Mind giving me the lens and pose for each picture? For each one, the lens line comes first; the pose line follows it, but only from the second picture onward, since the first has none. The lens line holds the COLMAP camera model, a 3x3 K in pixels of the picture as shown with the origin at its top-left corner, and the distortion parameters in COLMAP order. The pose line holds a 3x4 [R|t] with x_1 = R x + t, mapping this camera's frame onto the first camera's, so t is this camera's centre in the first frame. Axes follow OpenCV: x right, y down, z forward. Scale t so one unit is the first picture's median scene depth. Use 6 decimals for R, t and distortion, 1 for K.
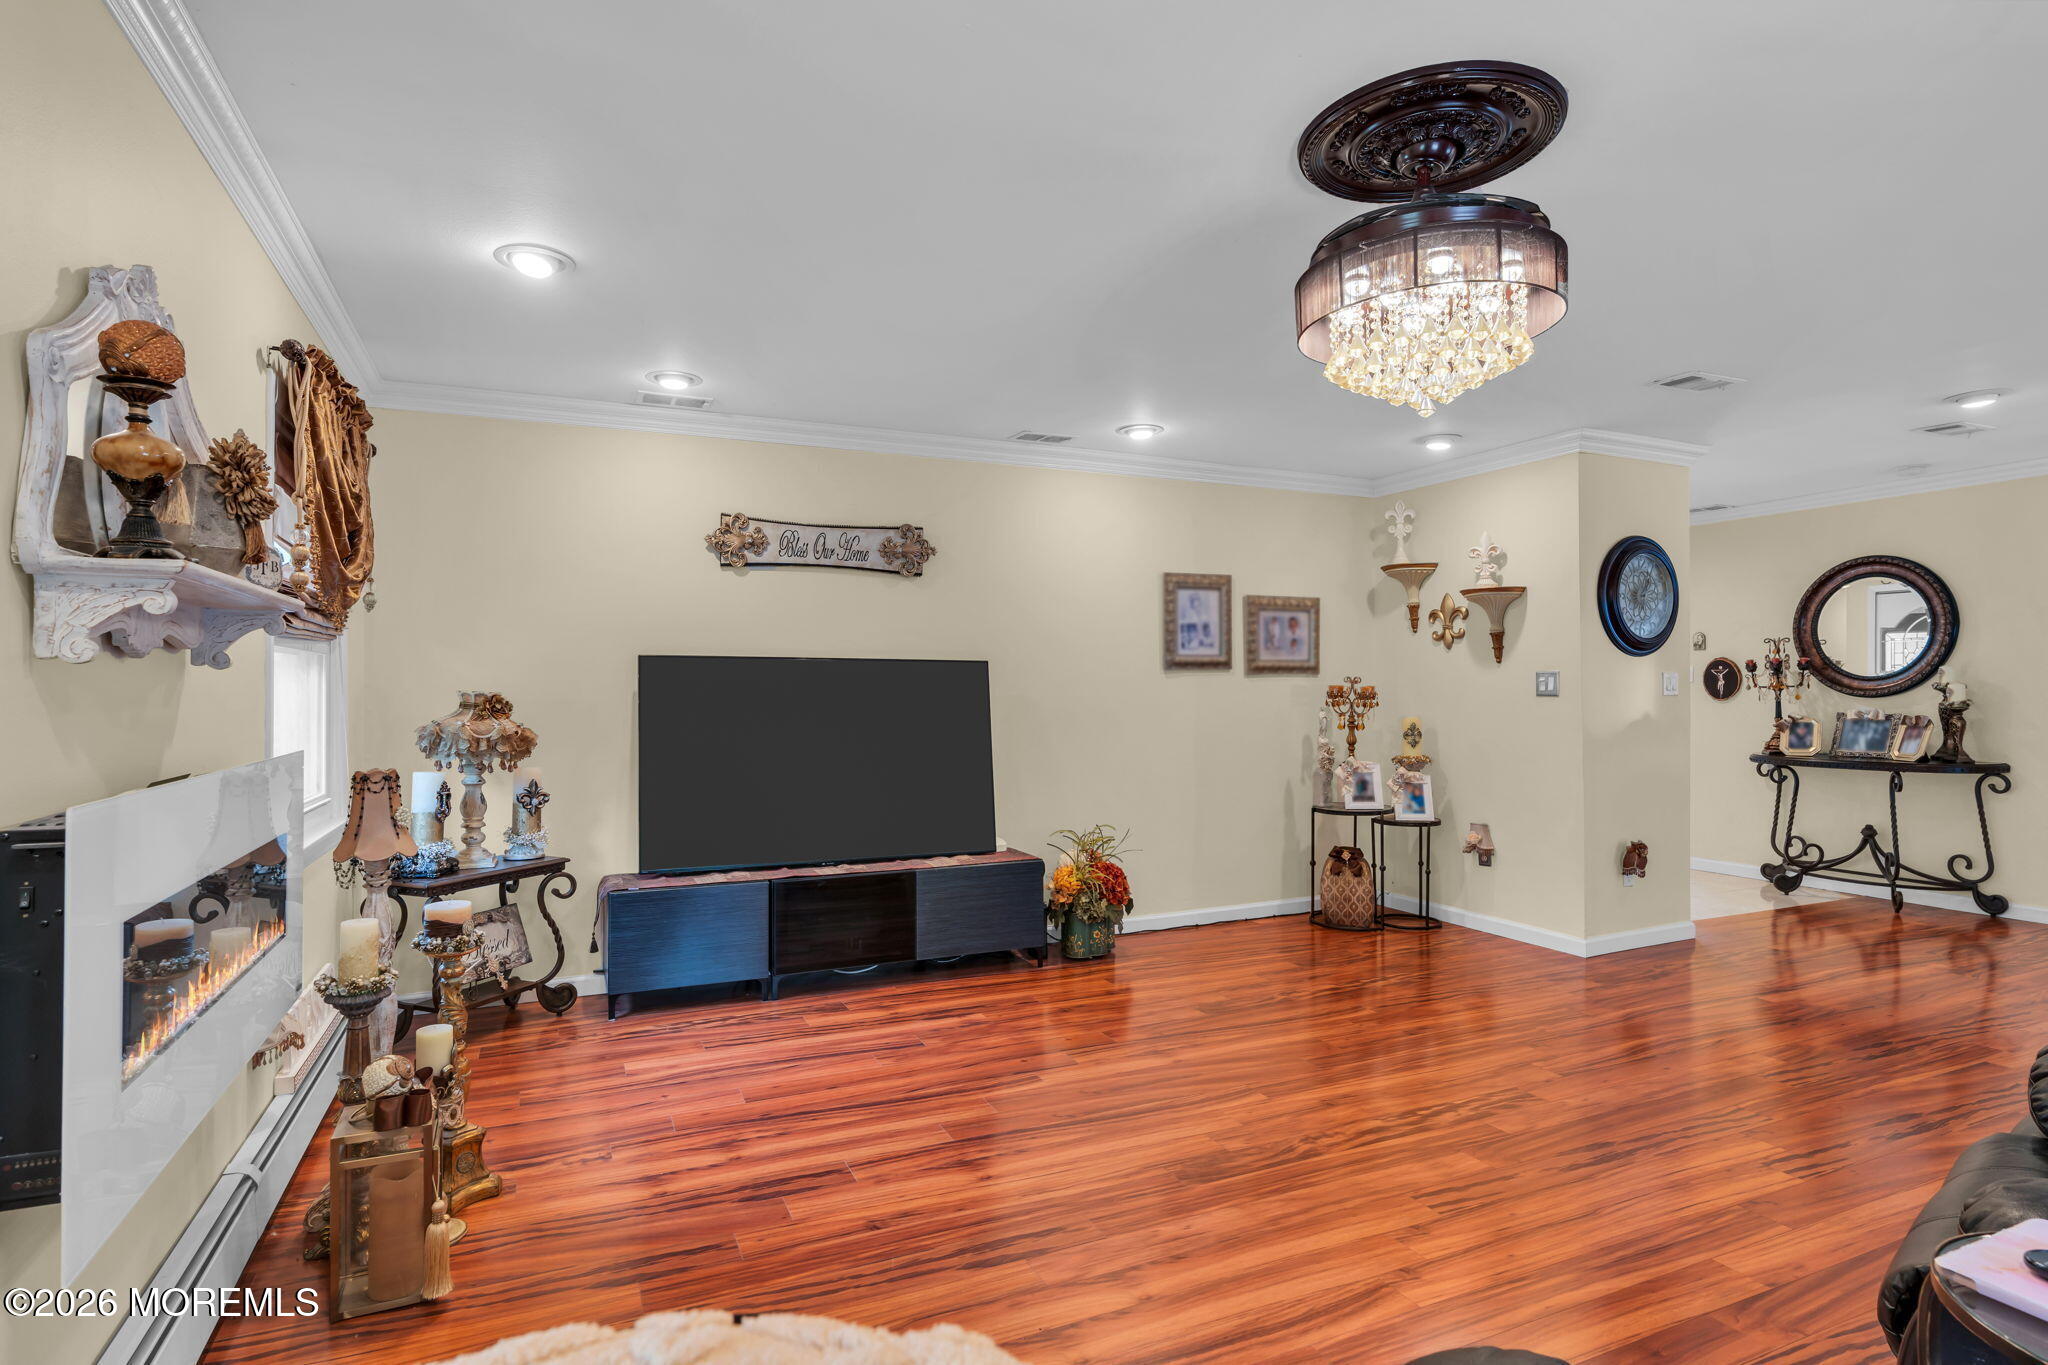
lens RADIAL K [[1045.4, 0, 1014.6], [0, 1045.4, 681.7], [0, 0, 1]] dist [-0.003618, 0.001434]
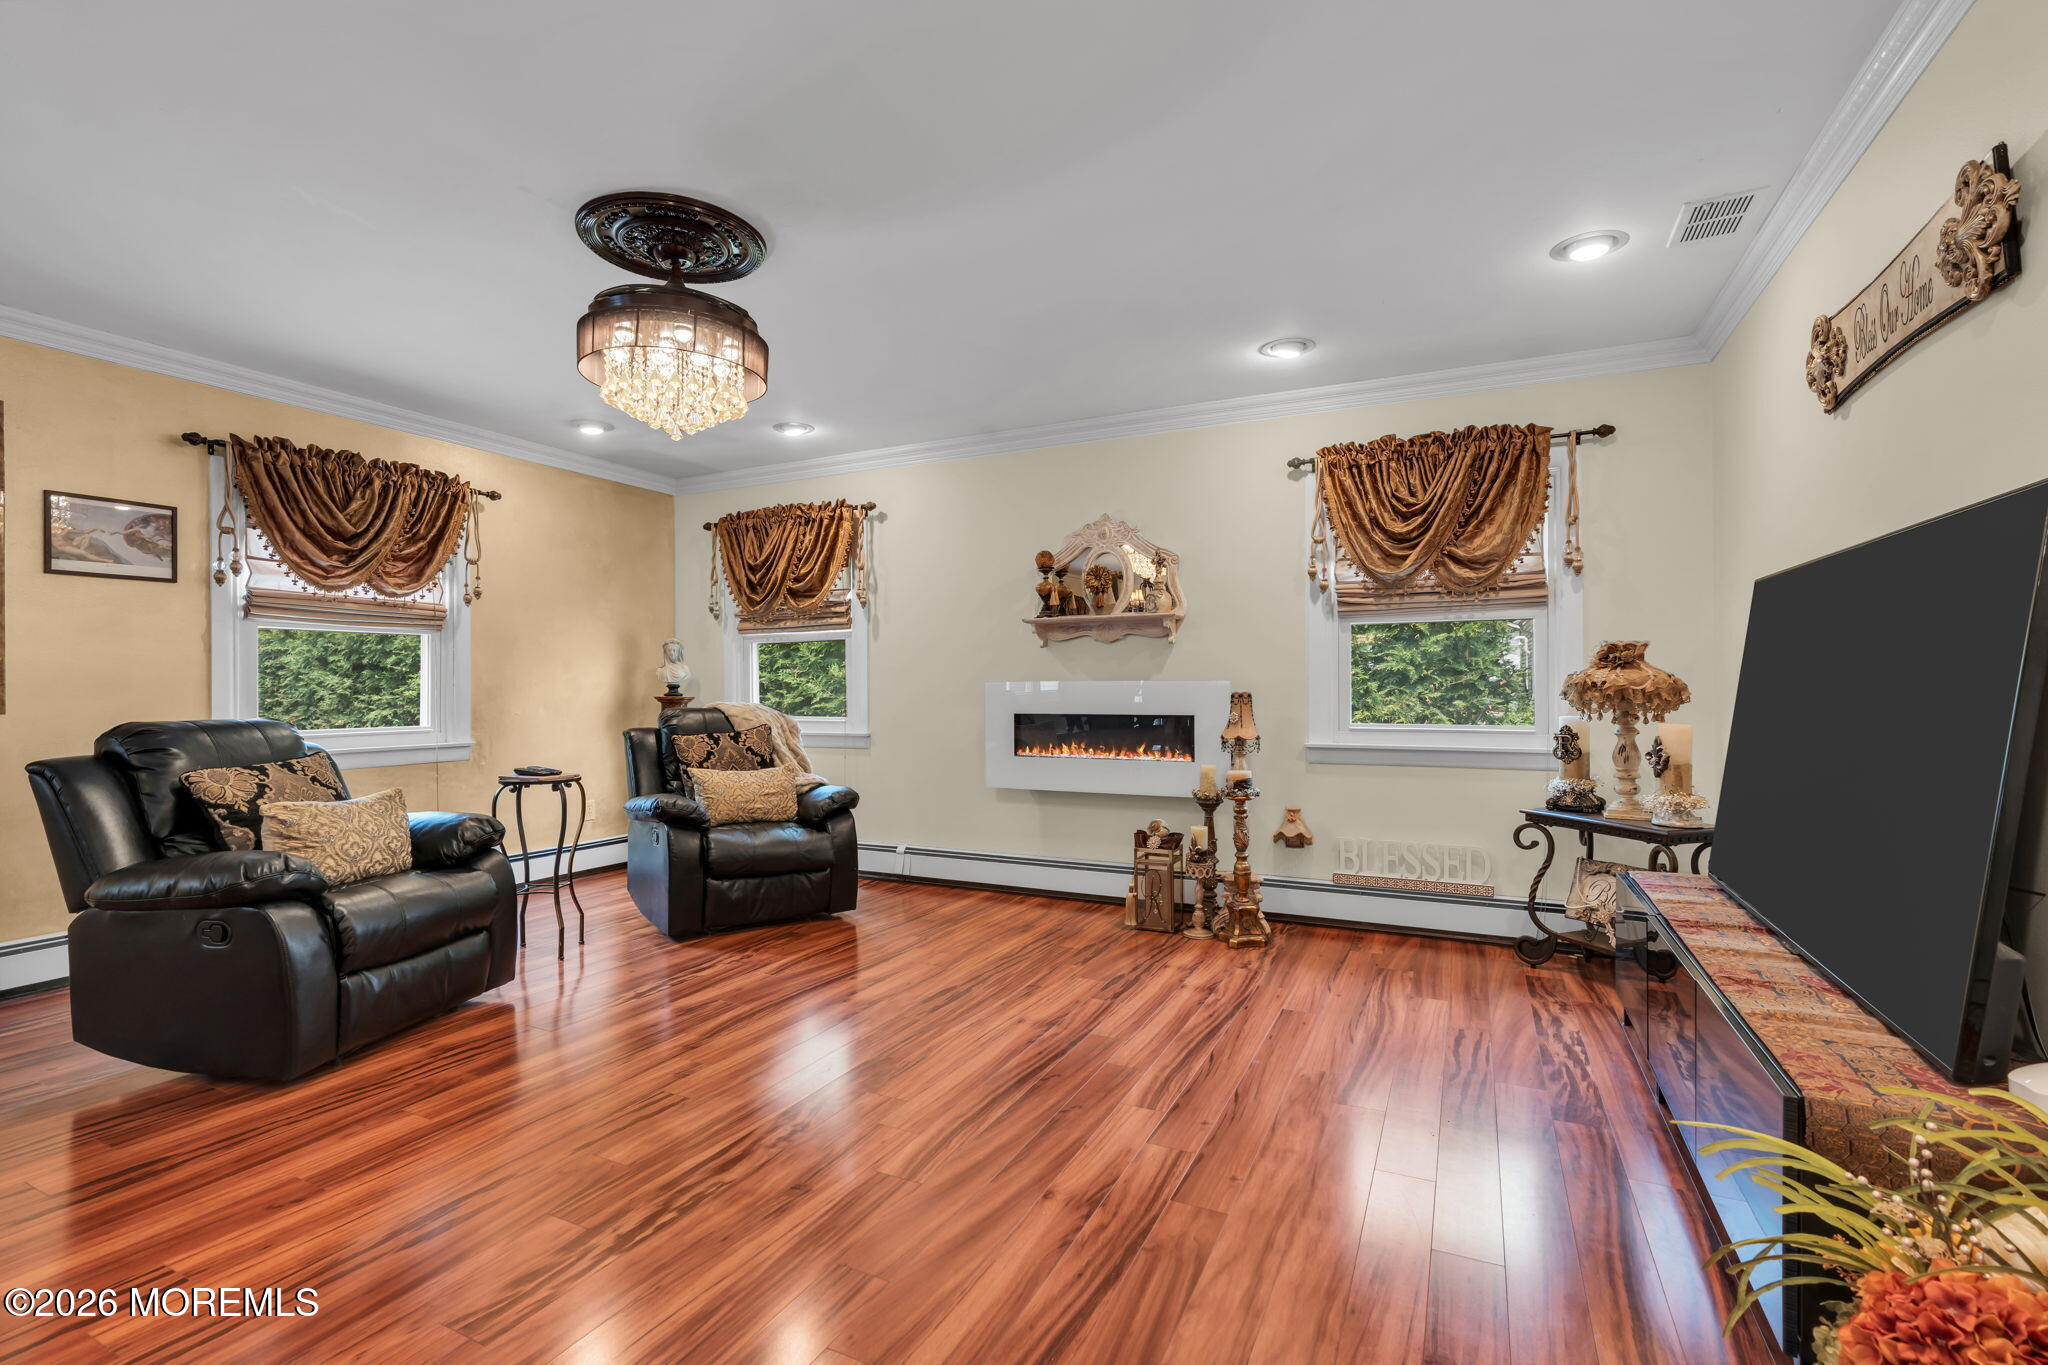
lens RADIAL K [[926.6, 0, 1016.9], [0, 926.6, 696.7], [0, 0, 1]] dist [-0.008155, 0.003076]
pose [[-0.765968, 0.012410, -0.642759, 0.635985], [0.008048, 0.999920, 0.009715, 0.065414], [0.642828, 0.002269, -0.766007, 1.705339]]
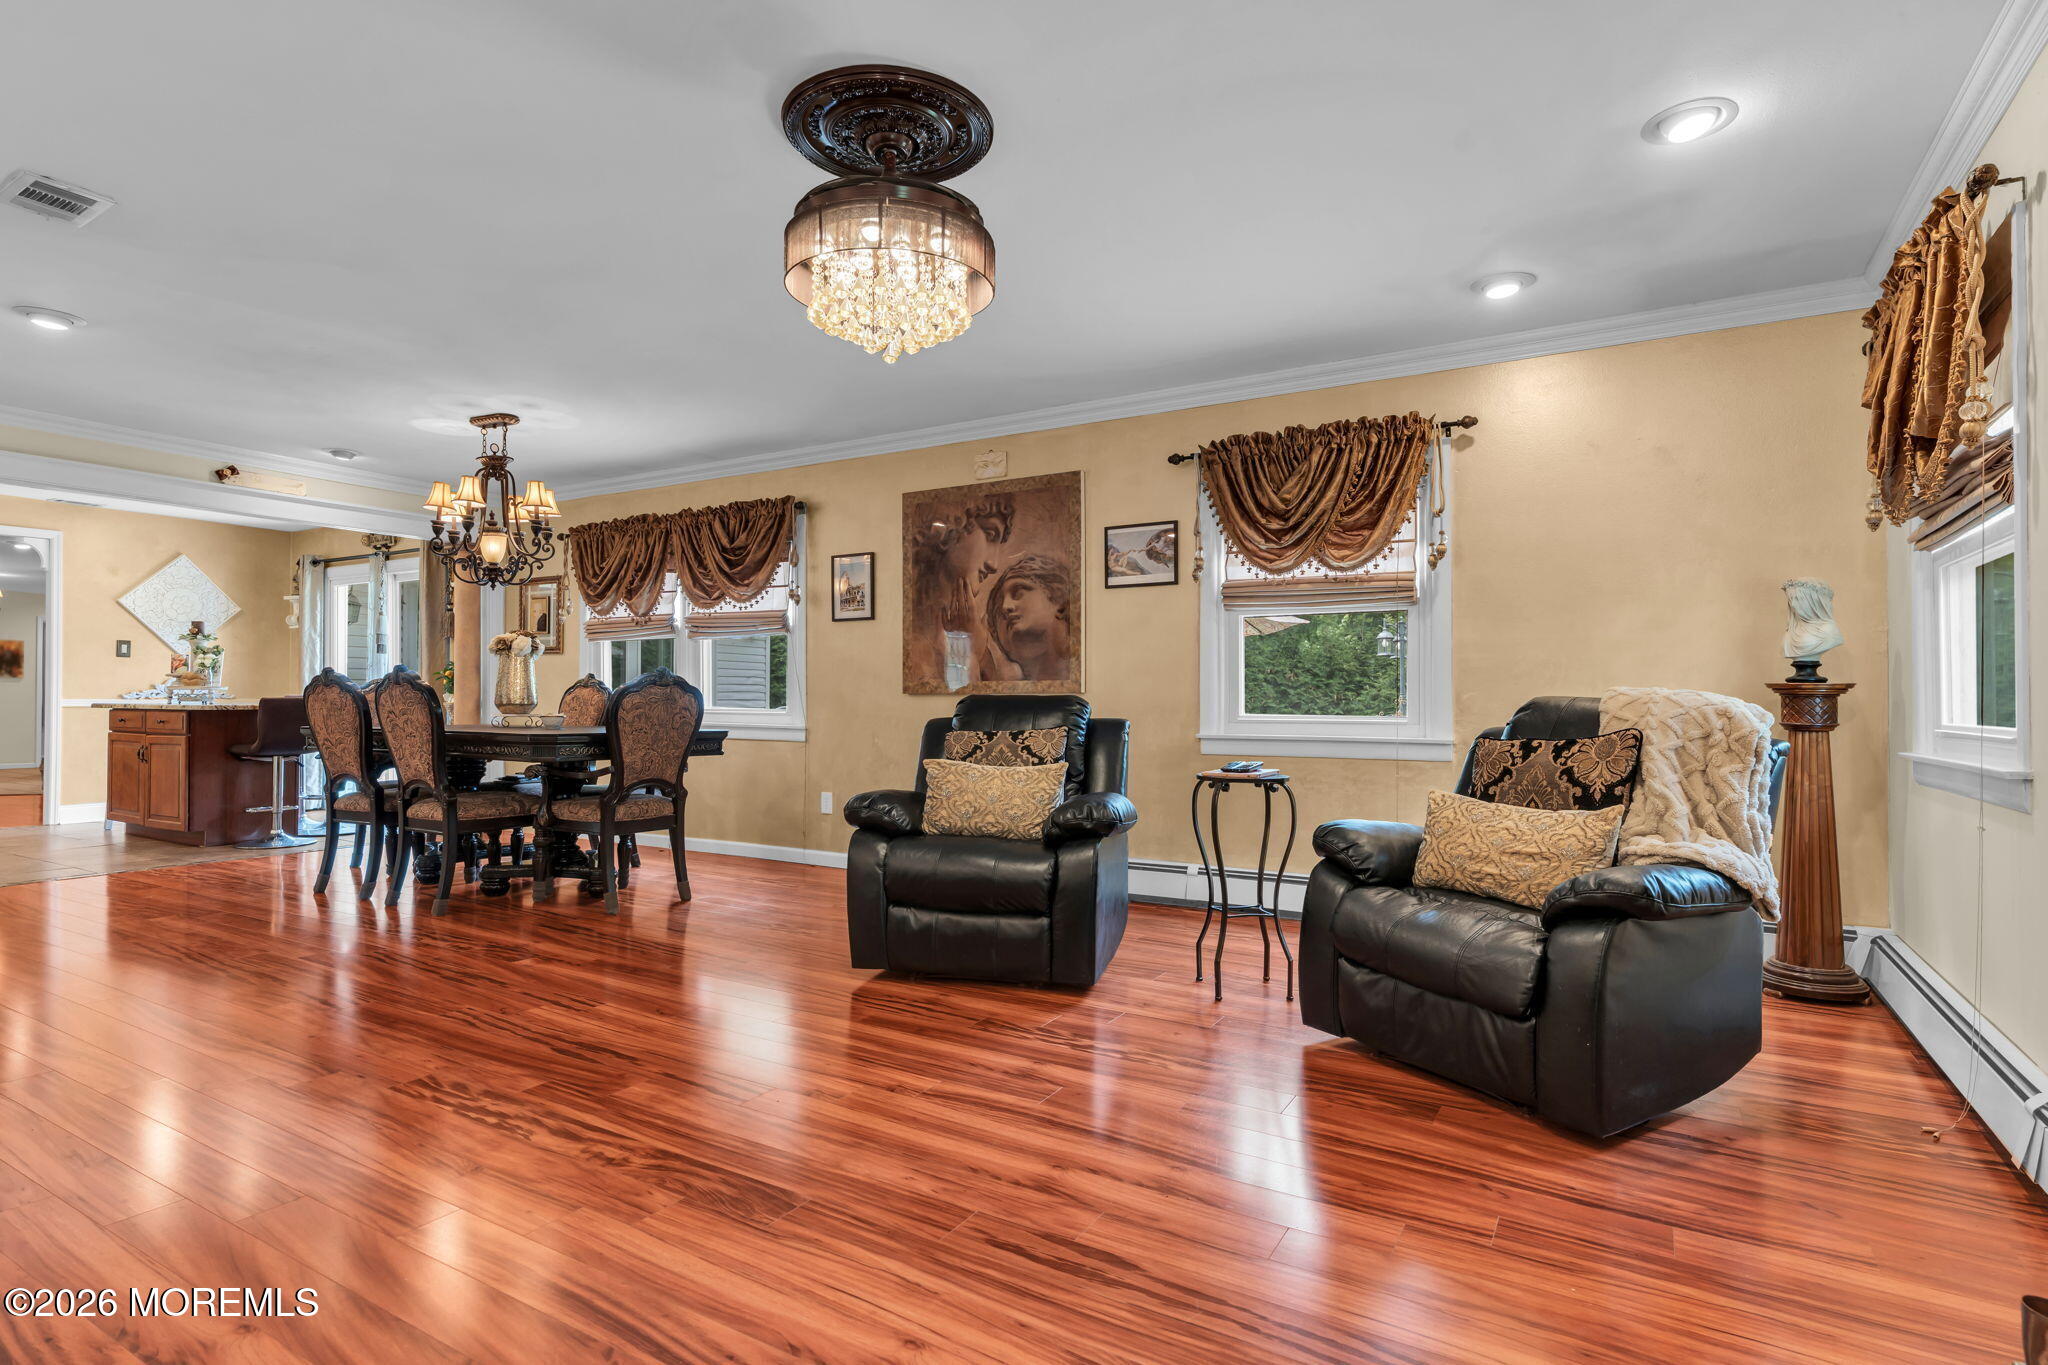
lens RADIAL K [[1045.4, 0, 1023.8], [0, 1045.4, 699.6], [0, 0, 1]] dist [-0.003618, 0.001434]
pose [[-0.576744, -0.000023, 0.816925, -0.501511], [-0.004137, 0.999987, -0.002893, 0.103735], [-0.816914, -0.005048, -0.576737, 1.186941]]
